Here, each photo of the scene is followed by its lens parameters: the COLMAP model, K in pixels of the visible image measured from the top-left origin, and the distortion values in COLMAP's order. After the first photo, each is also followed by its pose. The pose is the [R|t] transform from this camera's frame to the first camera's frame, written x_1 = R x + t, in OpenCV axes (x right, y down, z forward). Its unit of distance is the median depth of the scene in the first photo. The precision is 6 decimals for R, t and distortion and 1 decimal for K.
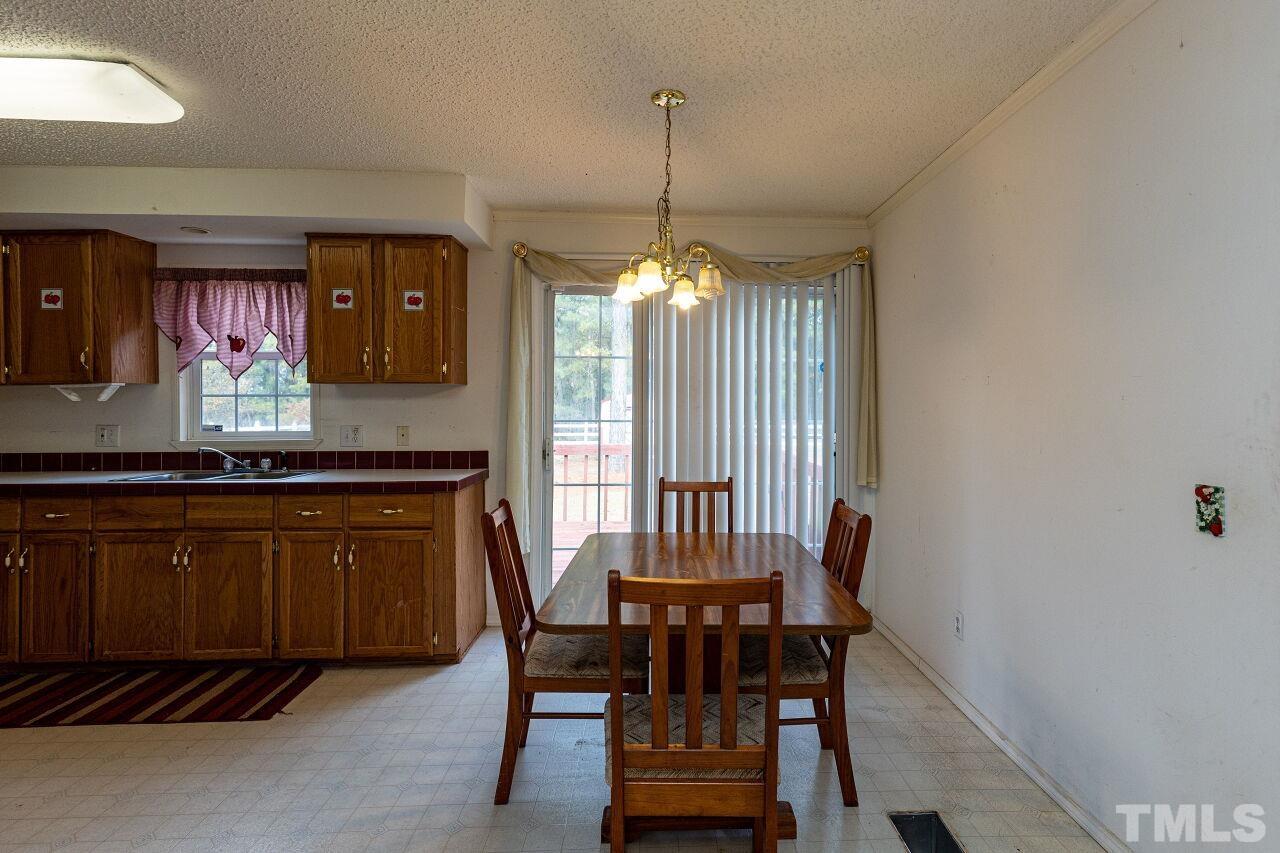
lens RADIAL K [[585.1, 0, 643.0], [0, 585.1, 416.5], [0, 0, 1]] dist [-0.005568, -0.000431]
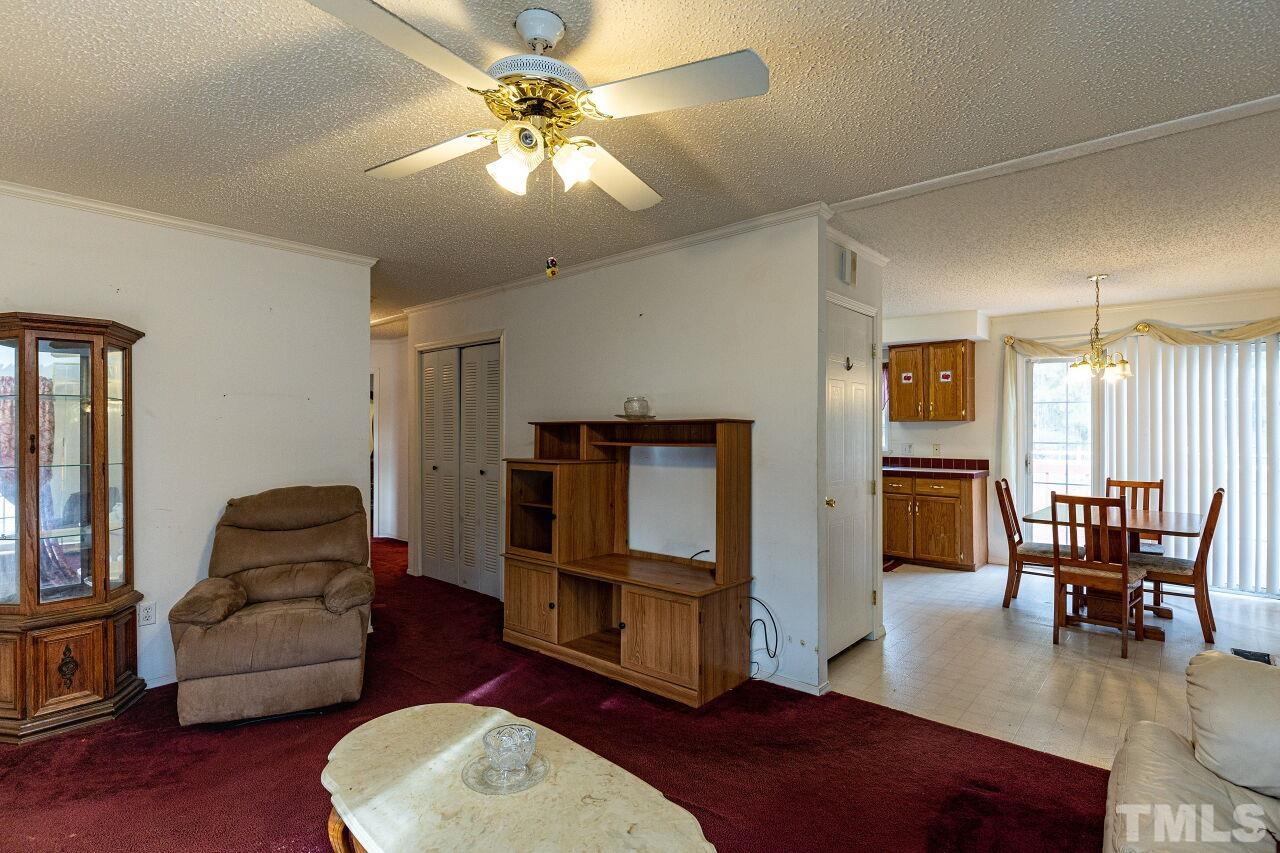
lens RADIAL K [[638.4, 0, 649.1], [0, 638.4, 417.3], [0, 0, 1]] dist [-0.006474, -0.000992]
pose [[0.763113, -0.011716, -0.646159, 0.205050], [-0.011679, 0.999422, -0.031914, 0.007271], [0.646160, 0.031901, 0.762535, -1.202774]]
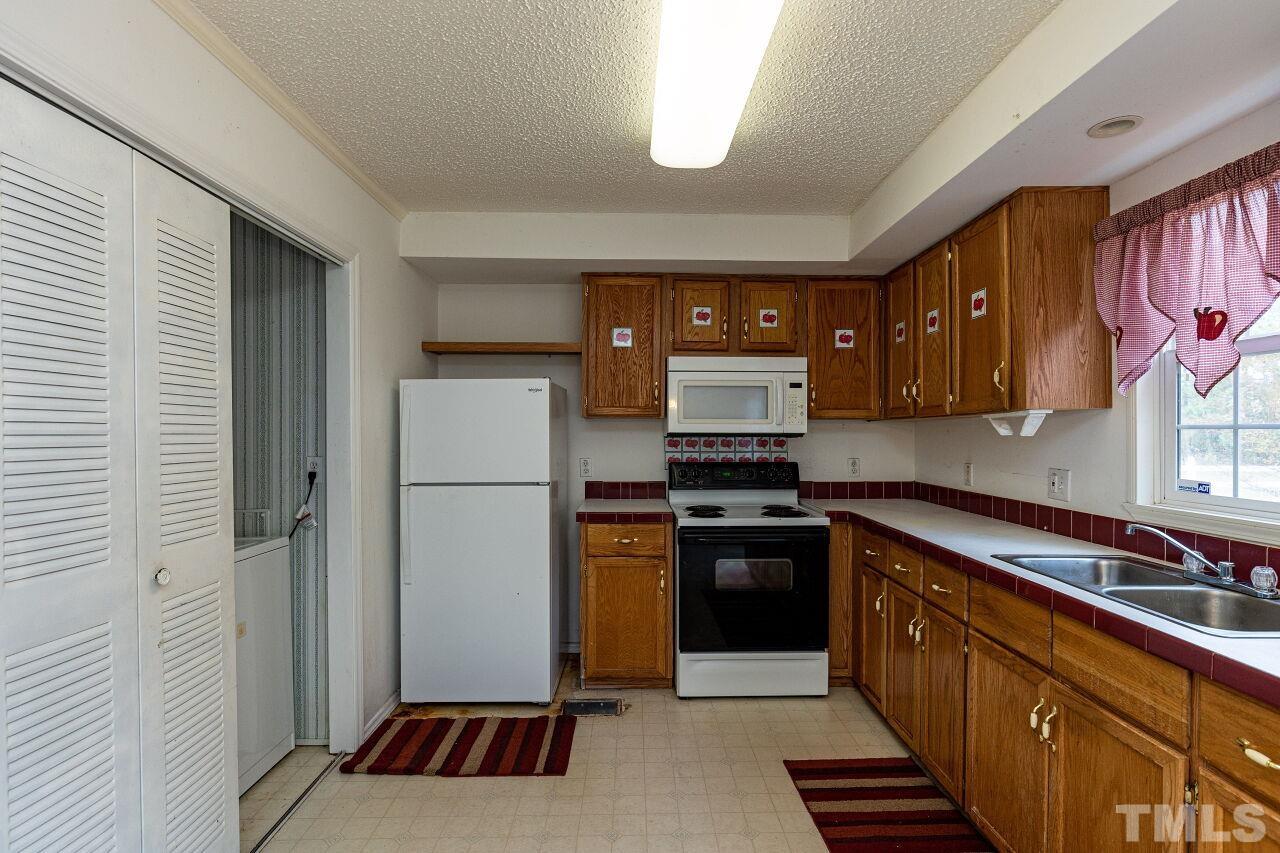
lens RADIAL K [[638.4, 0, 638.7], [0, 638.4, 429.5], [0, 0, 1]] dist [-0.006474, -0.000992]
pose [[0.006178, -0.000115, -0.999981, -0.159038], [-0.024114, 0.999709, -0.000264, -0.022427], [0.999690, 0.024115, 0.006174, 0.511798]]
